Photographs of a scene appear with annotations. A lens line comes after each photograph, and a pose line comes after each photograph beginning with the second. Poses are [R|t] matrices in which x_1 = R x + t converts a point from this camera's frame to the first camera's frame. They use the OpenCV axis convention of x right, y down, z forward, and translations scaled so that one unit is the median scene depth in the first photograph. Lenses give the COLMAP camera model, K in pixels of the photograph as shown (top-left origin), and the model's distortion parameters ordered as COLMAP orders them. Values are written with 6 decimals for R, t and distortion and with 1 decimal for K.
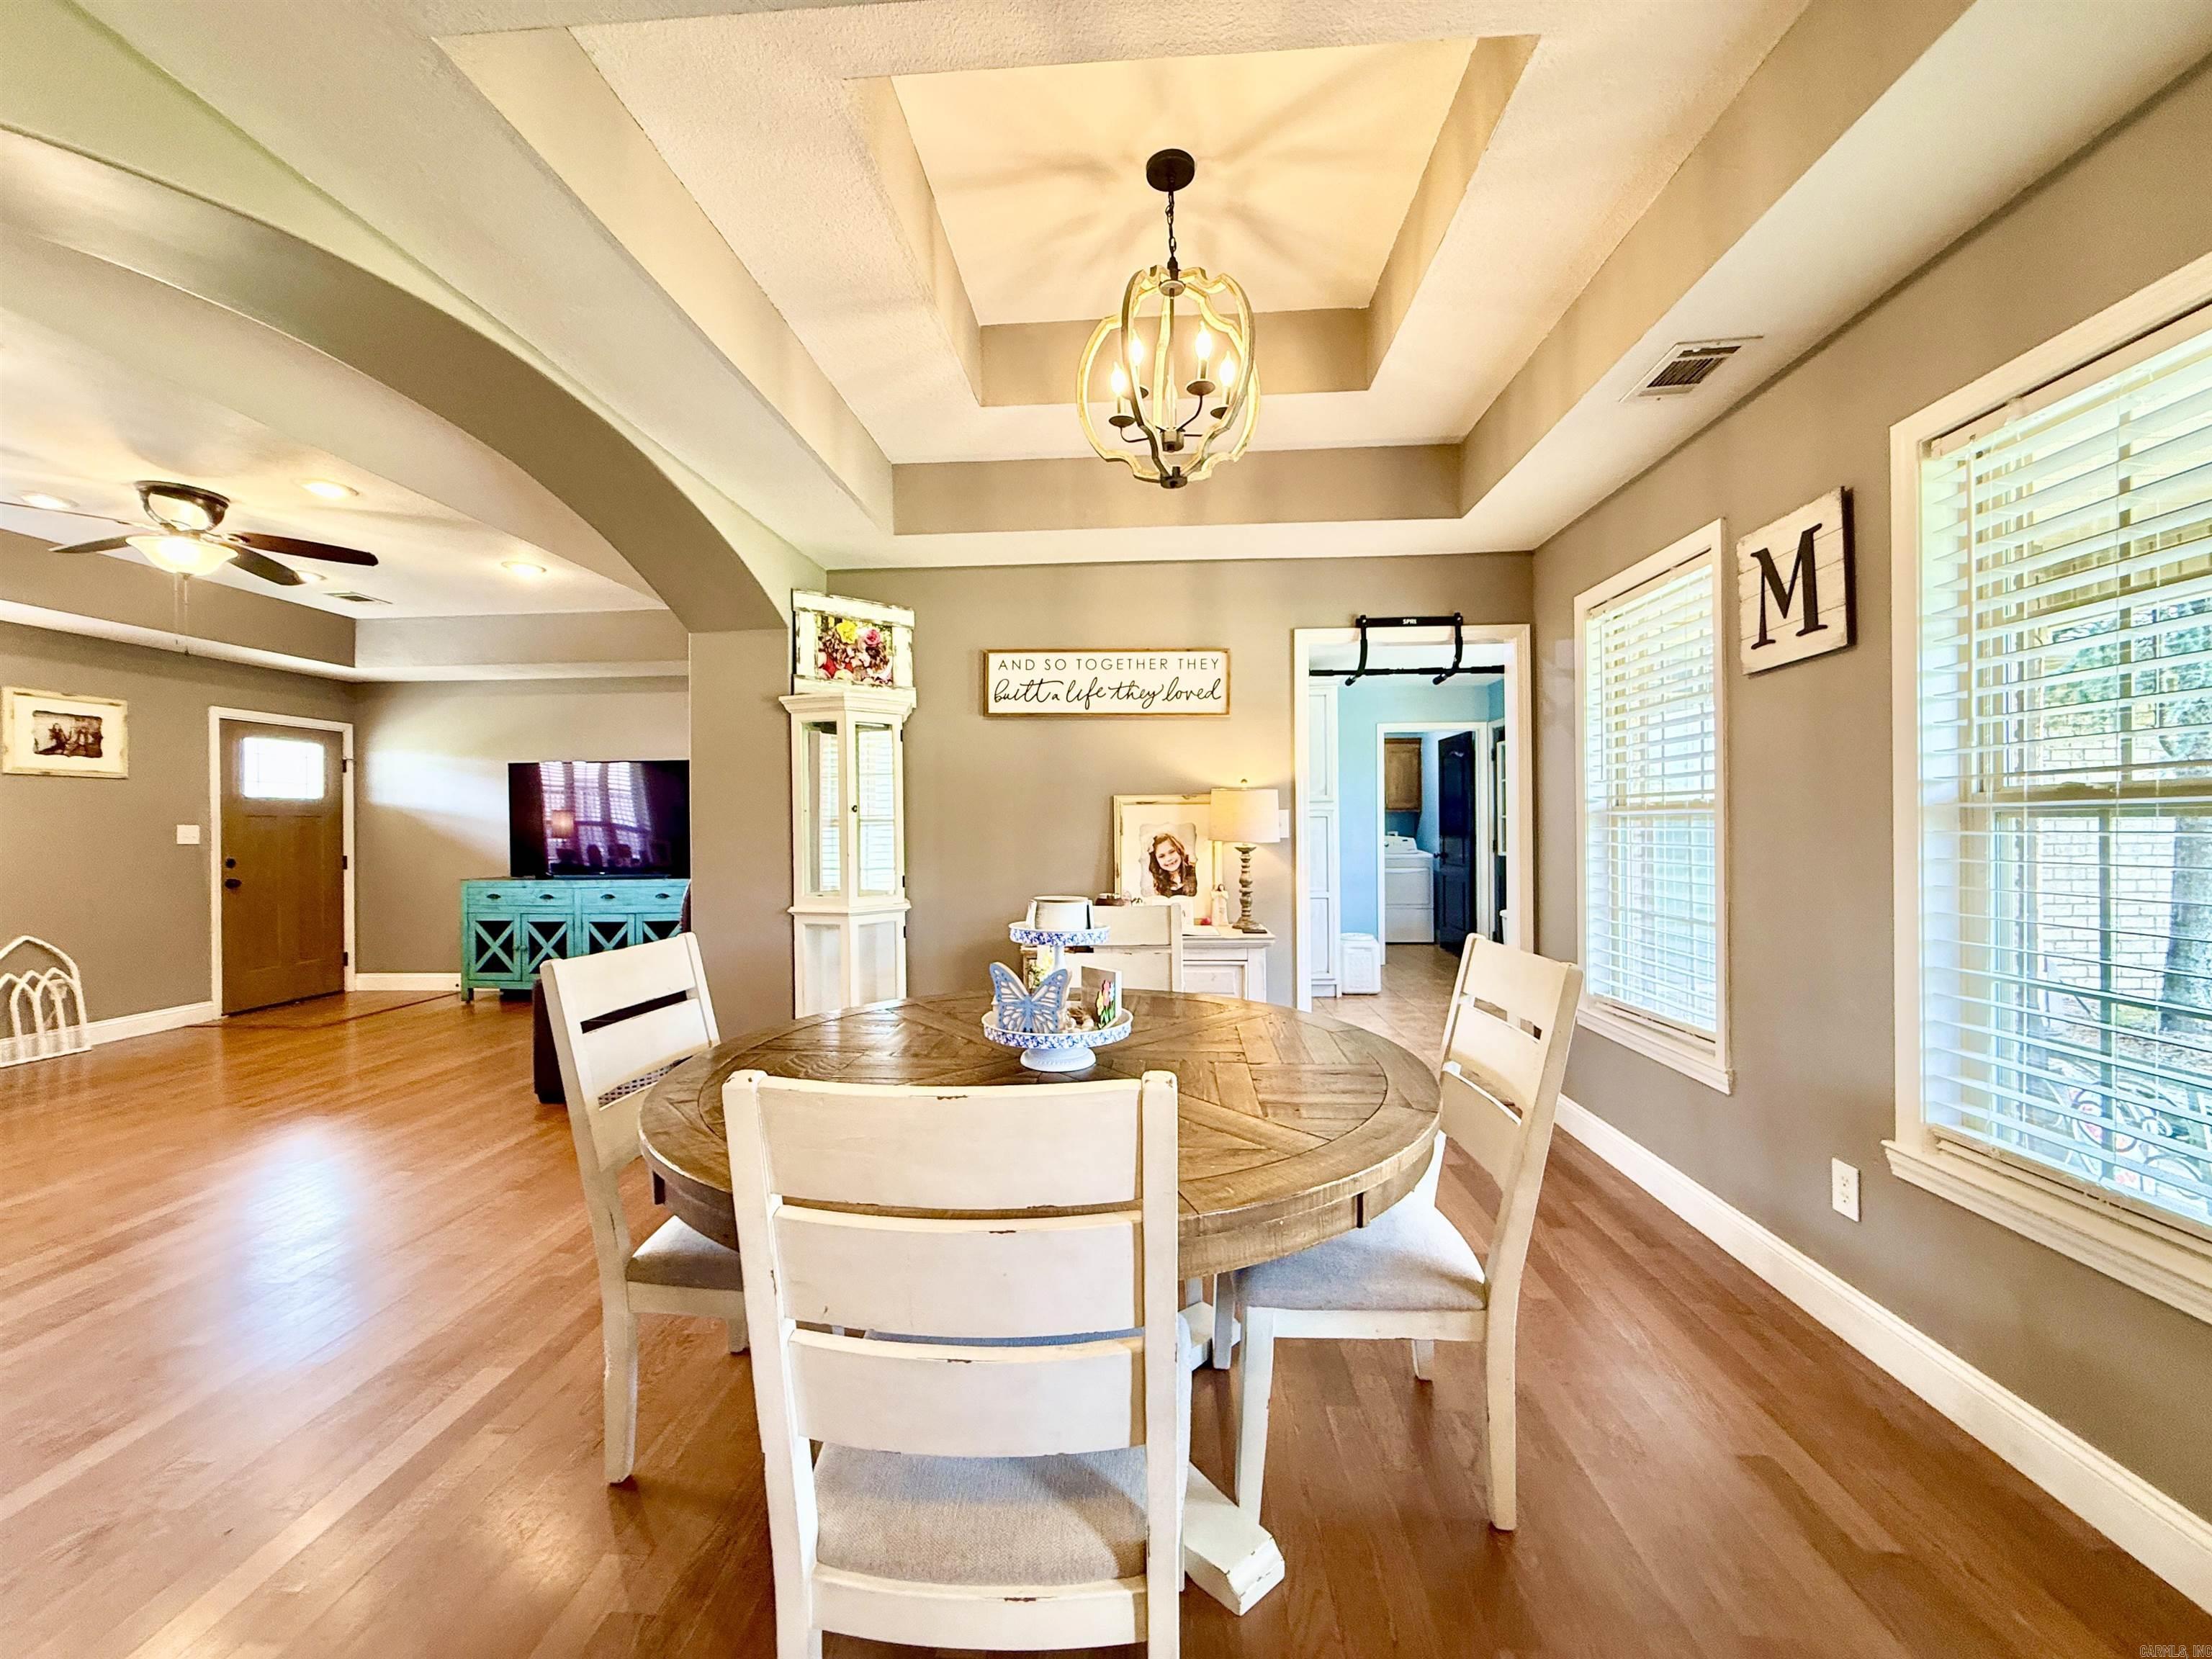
lens RADIAL K [[880.1, 0, 1099.0], [0, 880.1, 829.8], [0, 0, 1]] dist [-0.000571, 0.000461]
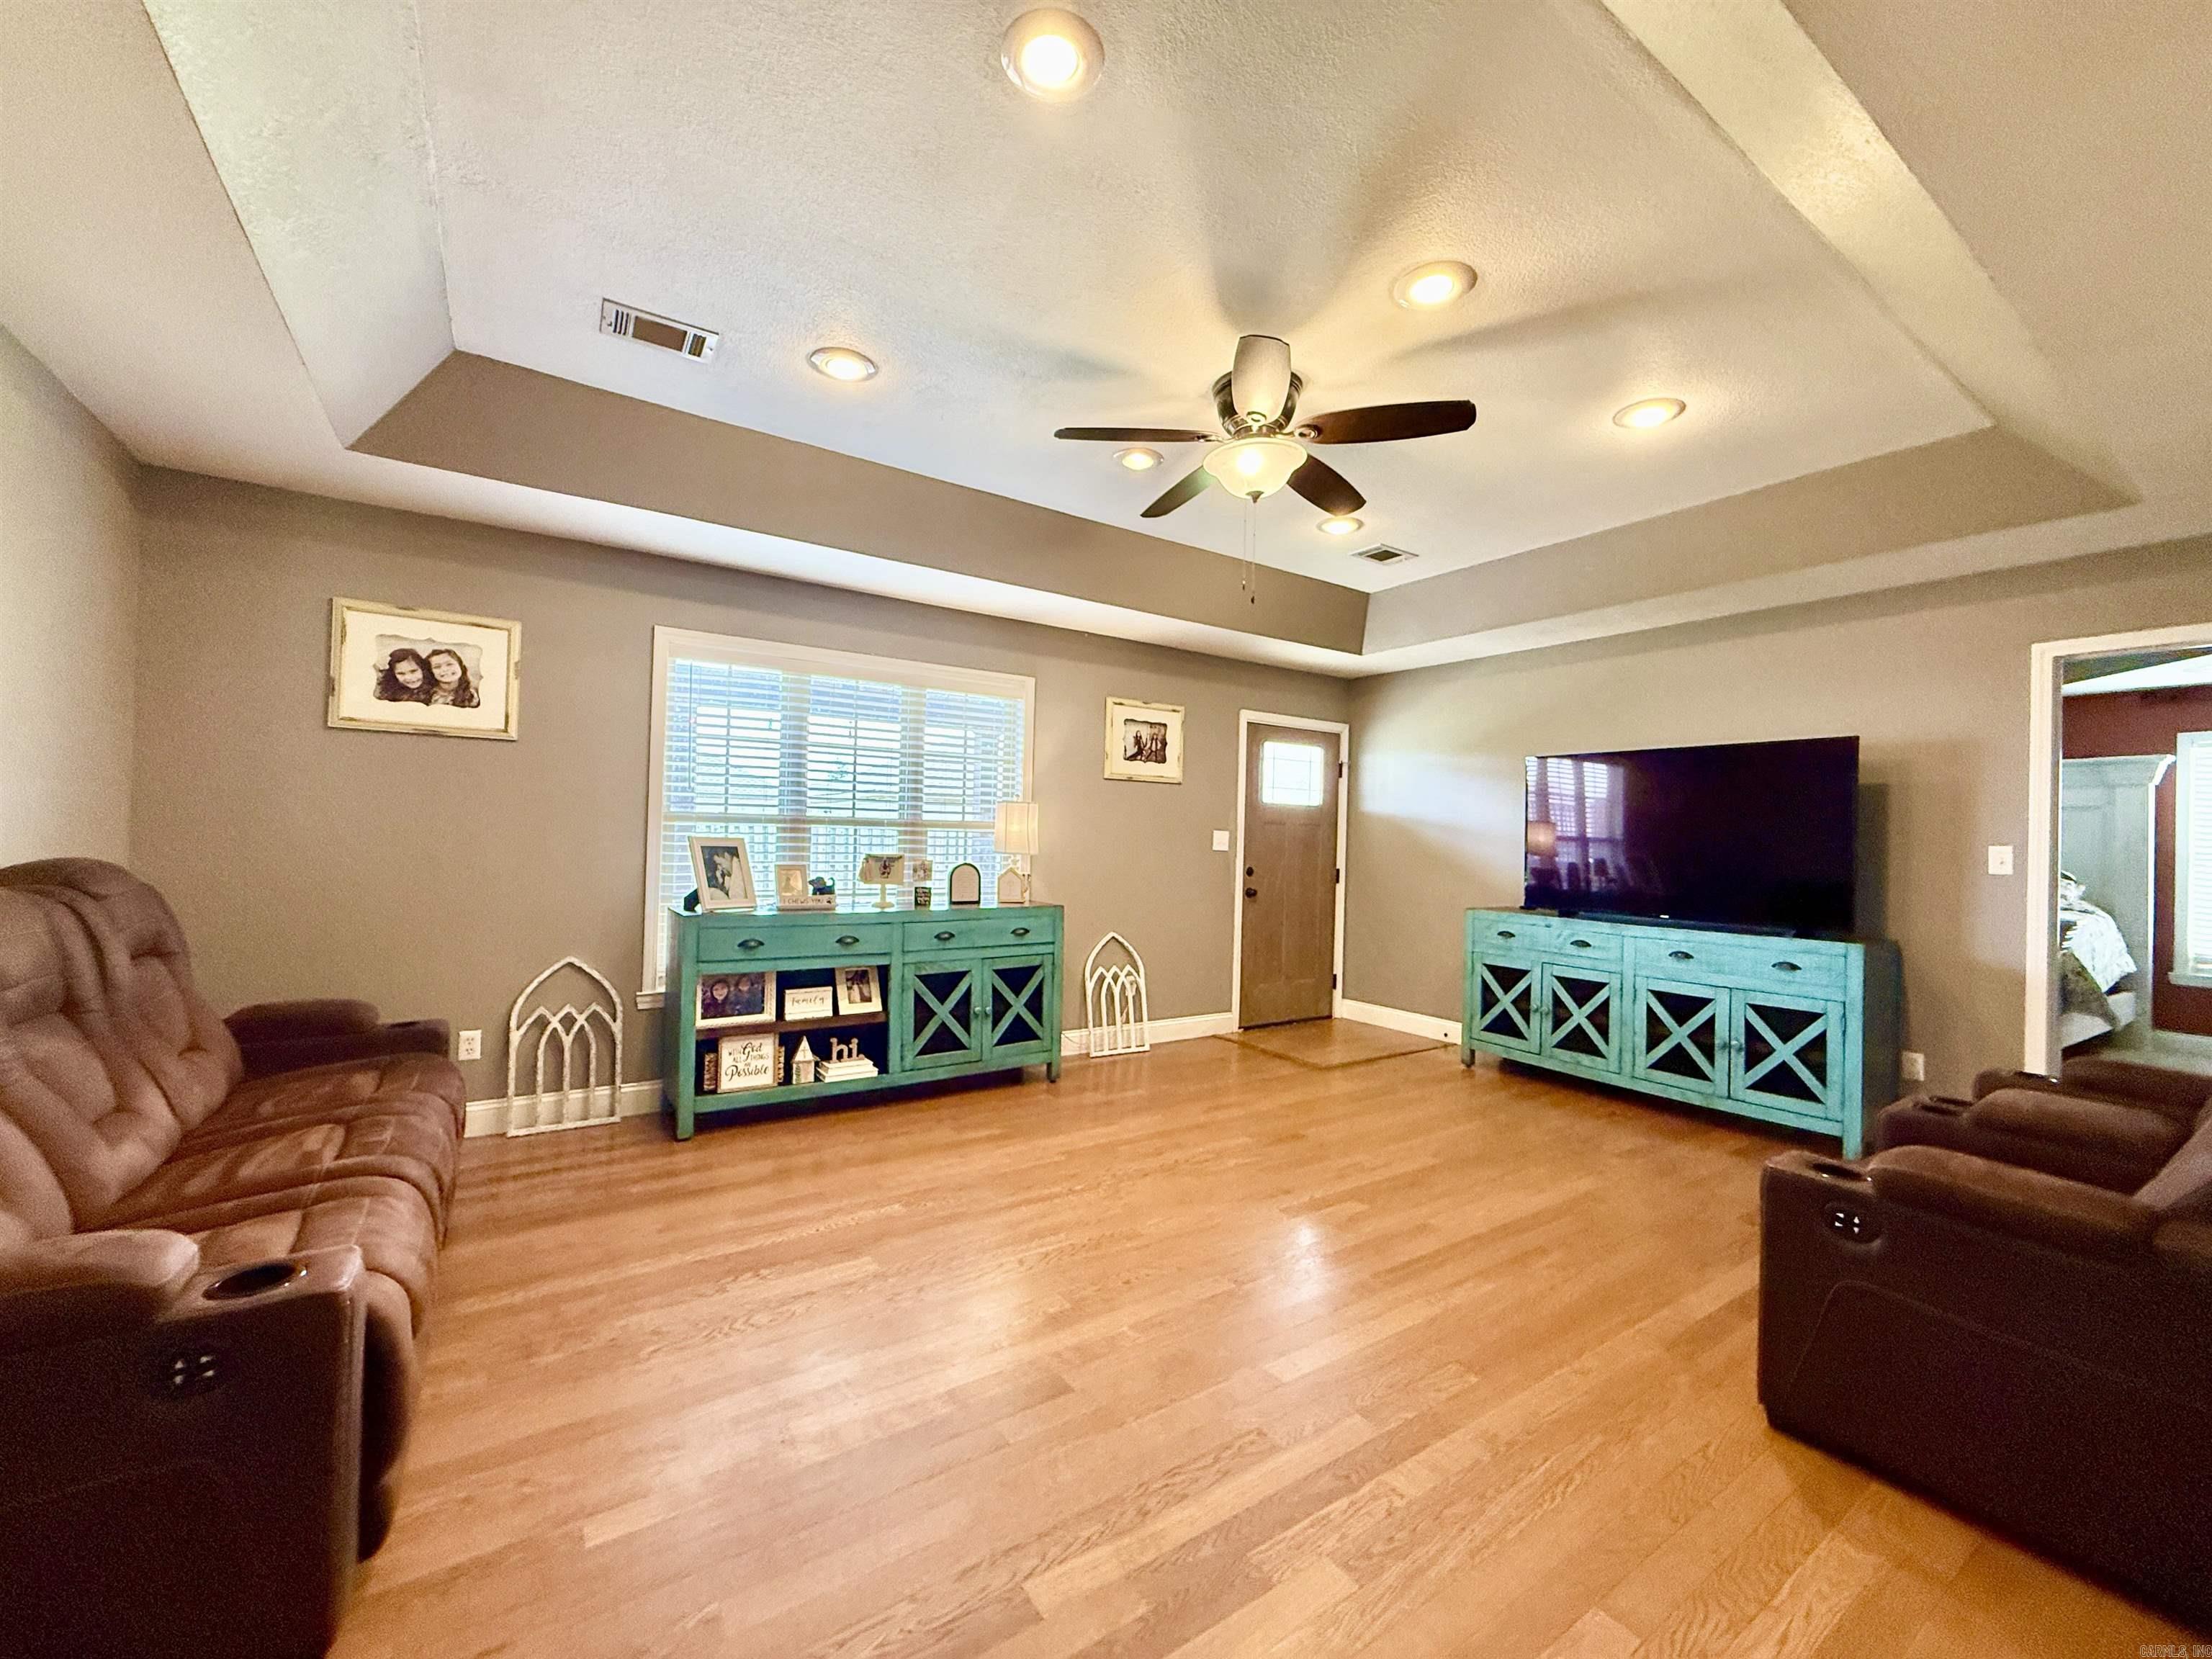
lens RADIAL K [[880.1, 0, 1099.0], [0, 880.1, 829.8], [0, 0, 1]] dist [-0.000571, 0.000461]
pose [[0.609891, 0.018070, -0.792279, -0.308862], [-0.034560, 0.999395, -0.003810, 0.001419], [0.791731, 0.029705, 0.610147, 0.265402]]
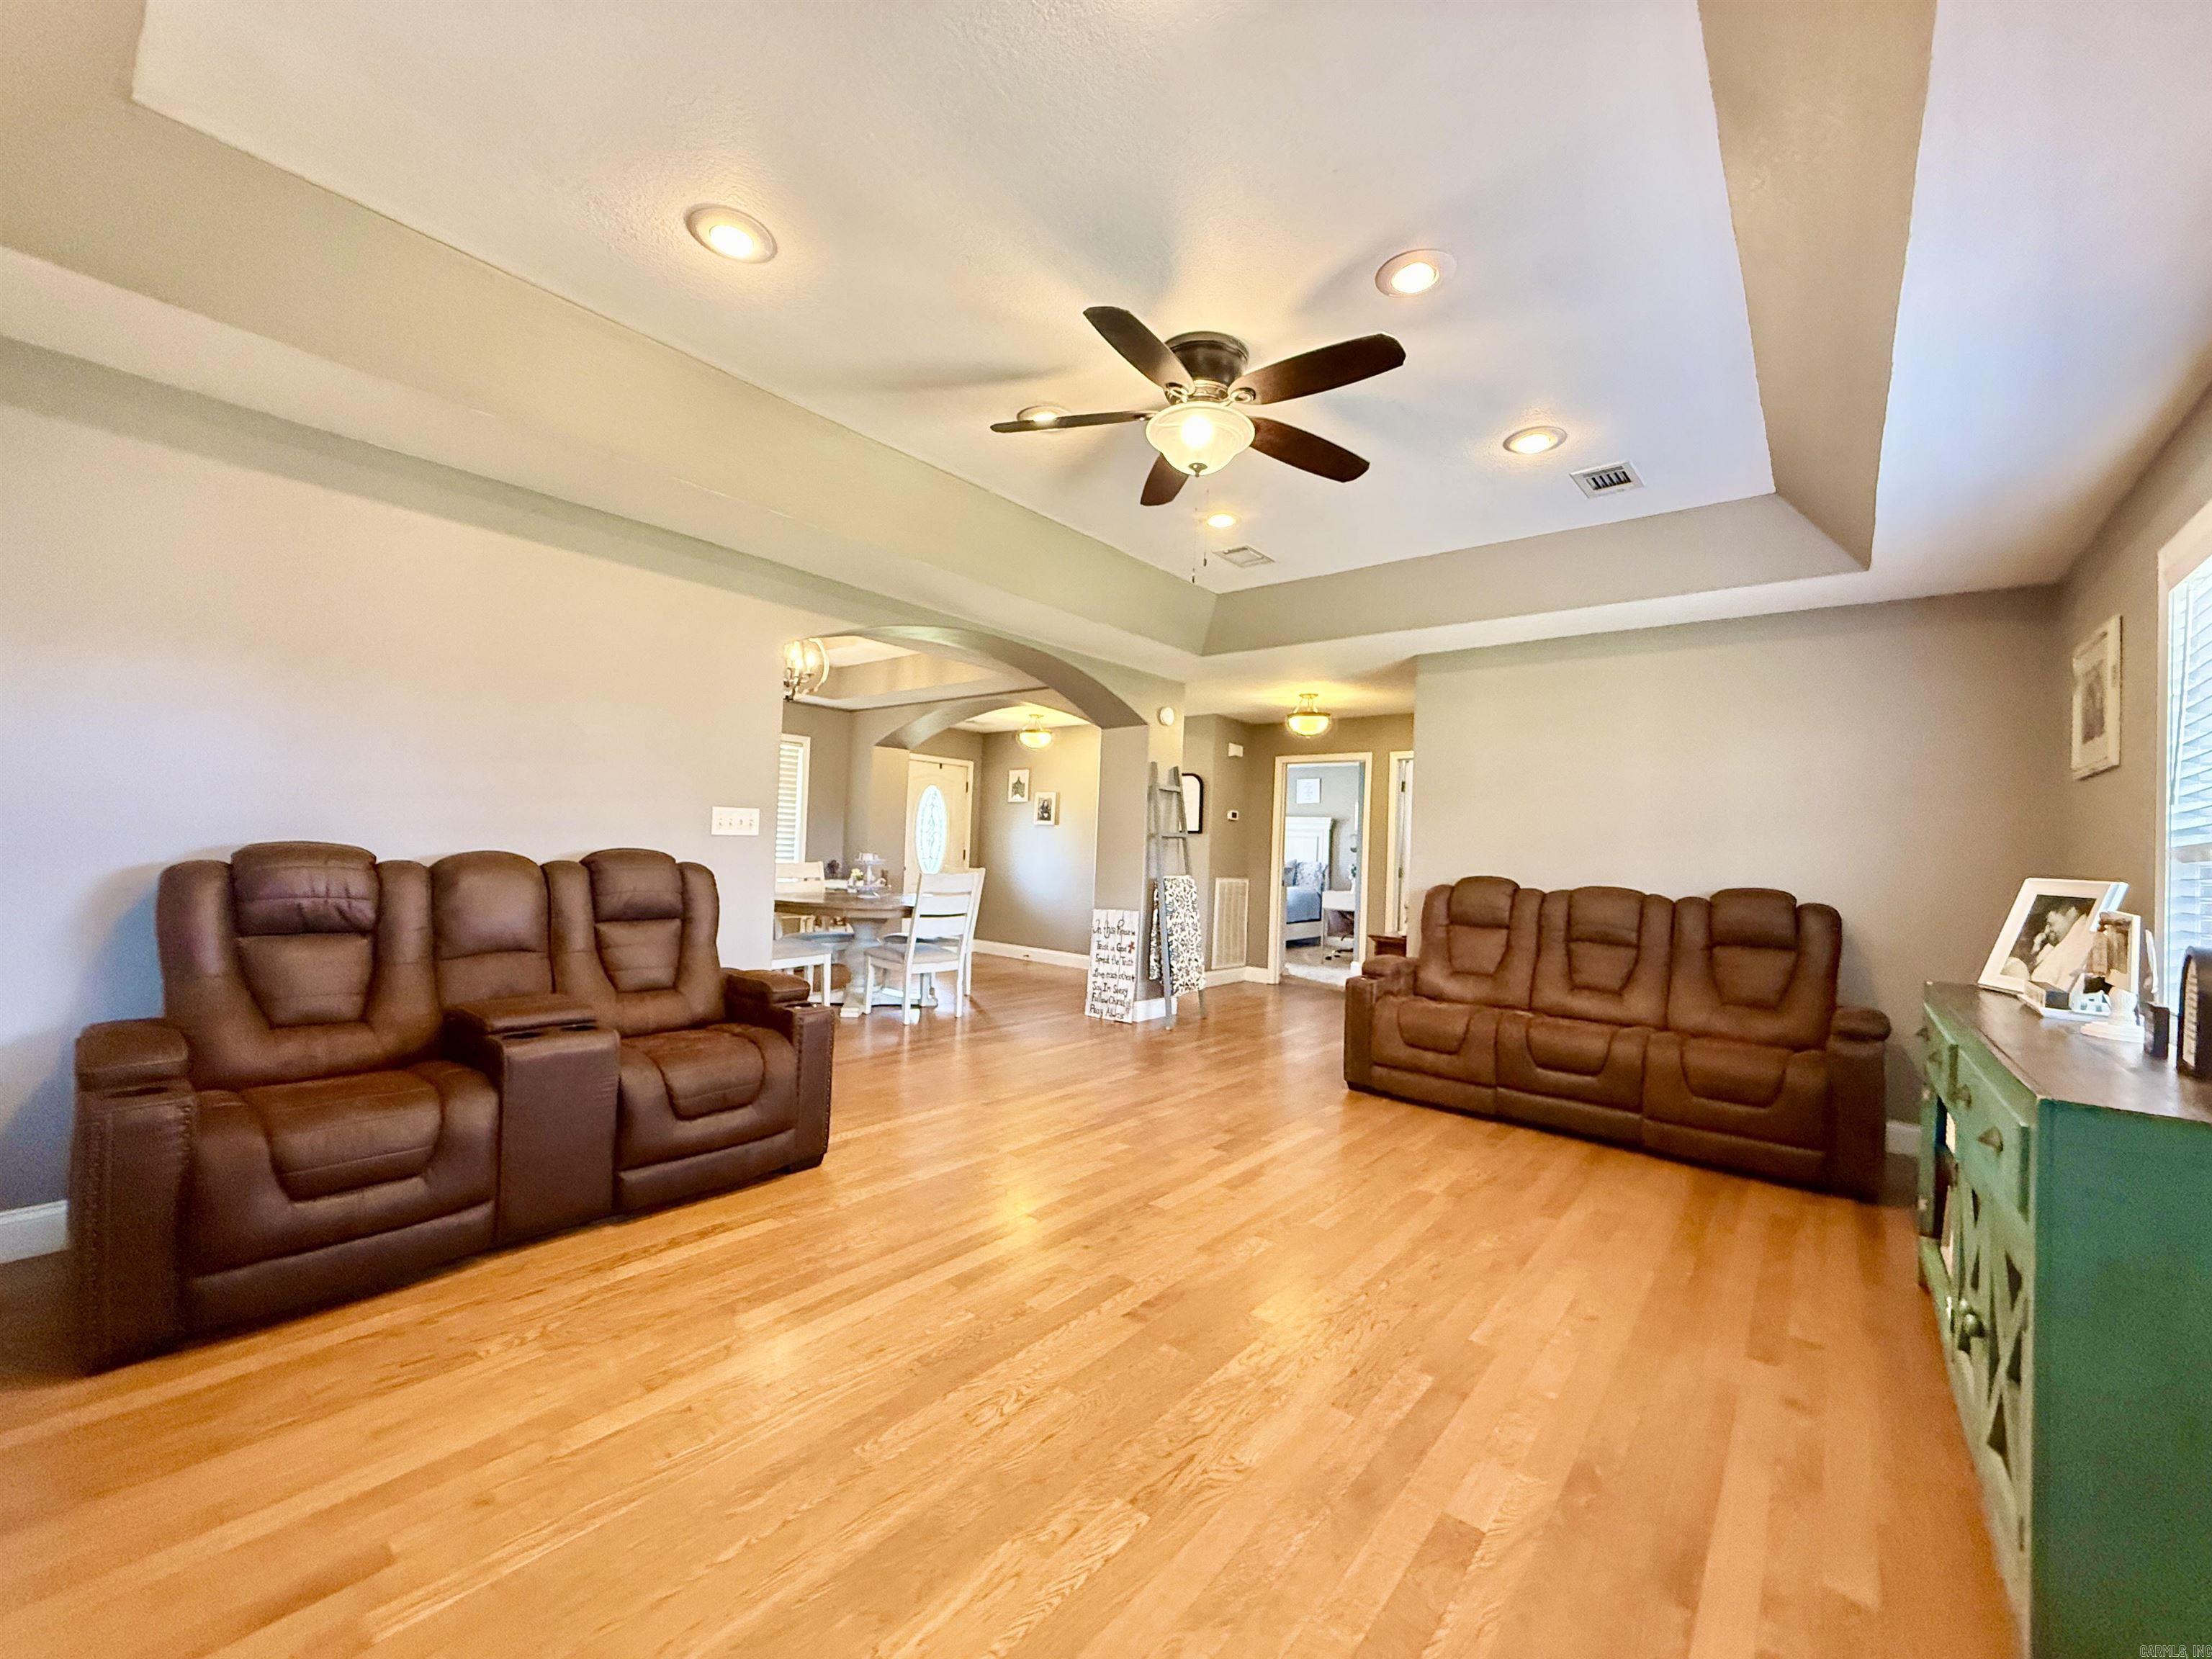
lens RADIAL K [[880.1, 0, 1099.0], [0, 880.1, 829.8], [0, 0, 1]] dist [-0.000571, 0.000461]
pose [[-0.808585, -0.010366, 0.588289, -0.834558], [-0.028356, 0.999370, -0.021364, 0.011064], [-0.587696, -0.033956, -0.808369, 0.962136]]
